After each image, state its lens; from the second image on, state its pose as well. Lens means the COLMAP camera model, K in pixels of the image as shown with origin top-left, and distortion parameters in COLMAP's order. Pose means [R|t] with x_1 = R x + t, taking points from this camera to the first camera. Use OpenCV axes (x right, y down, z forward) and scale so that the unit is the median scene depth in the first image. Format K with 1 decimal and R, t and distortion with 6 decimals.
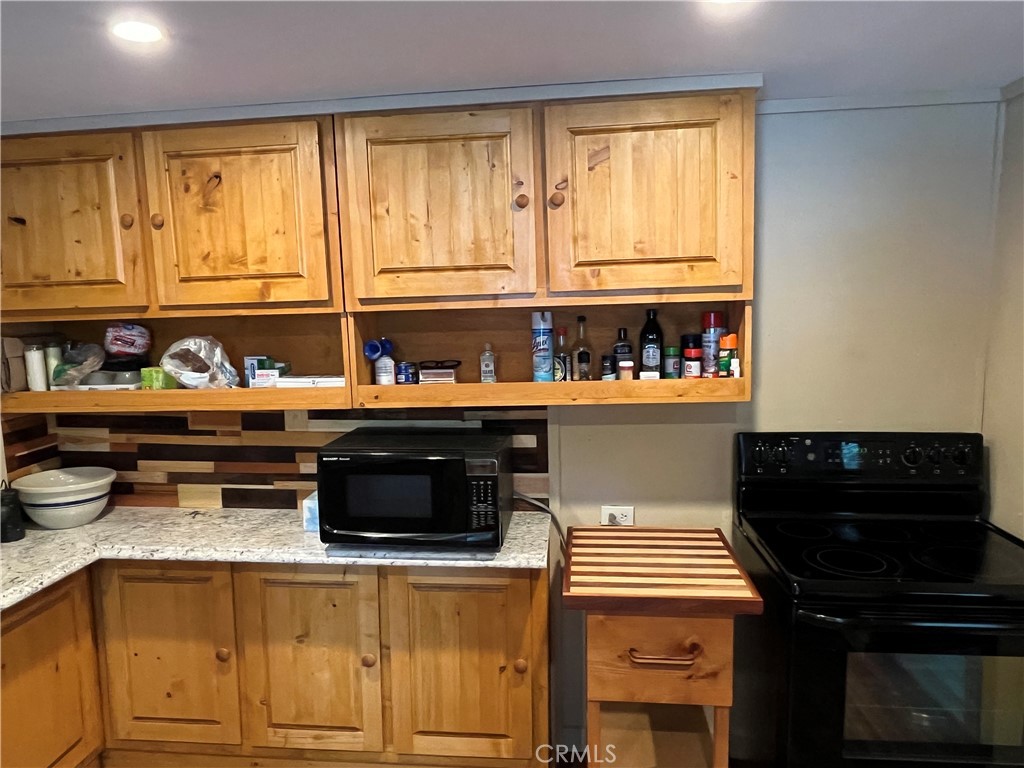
lens RADIAL K [[719.8, 0, 501.4], [0, 719.8, 379.3], [0, 0, 1]] dist [0.001597, -0.003241]
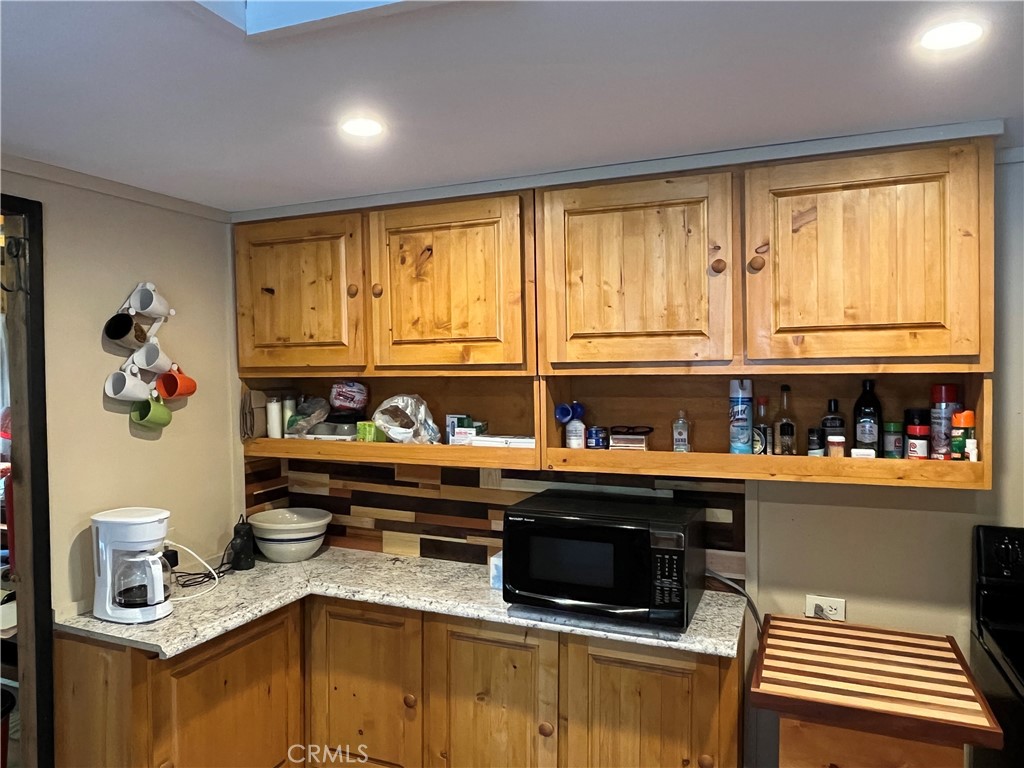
lens RADIAL K [[719.8, 0, 505.3], [0, 719.8, 380.4], [0, 0, 1]] dist [0.001597, -0.003241]
pose [[0.958300, 0.025024, -0.284667, 0.031616], [-0.048533, 0.995939, -0.075832, -0.006155], [0.281614, 0.086486, 0.955622, 0.005849]]
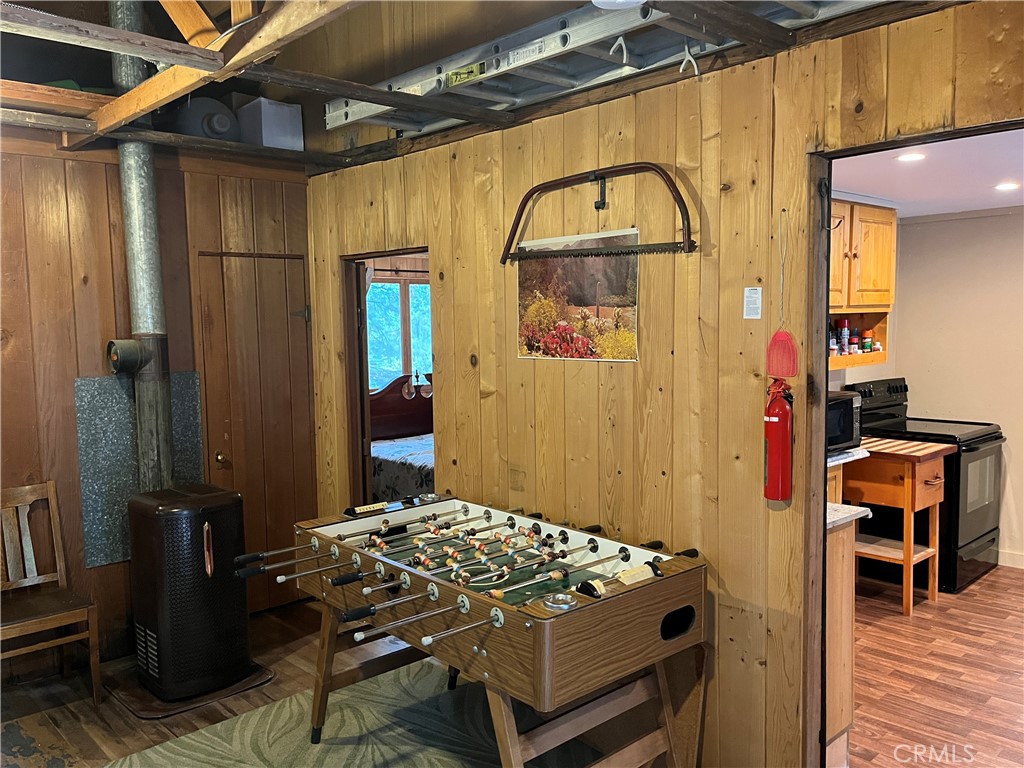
lens RADIAL K [[820.0, 0, 513.2], [0, 820.0, 386.6], [0, 0, 1]] dist [0.058028, -0.062453]
pose [[0.654362, -0.046896, 0.754726, -2.012850], [0.086960, 0.996120, -0.013501, 0.036270], [-0.751165, 0.074466, 0.655901, 0.278353]]
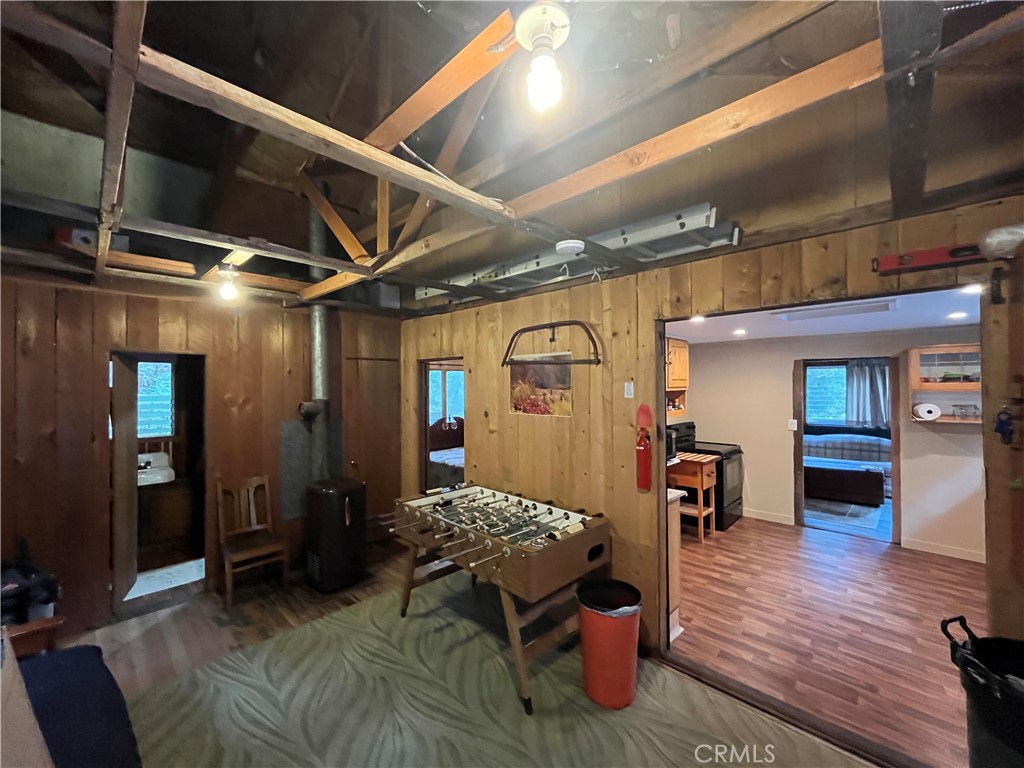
lens RADIAL K [[416.3, 0, 508.6], [0, 416.3, 380.4], [0, 0, 1]] dist [0.000713, 0.000119]
pose [[0.622151, 0.030352, 0.782309, -2.065124], [0.081653, 0.991283, -0.103397, -0.001209], [-0.778628, 0.128206, 0.614249, 0.310628]]
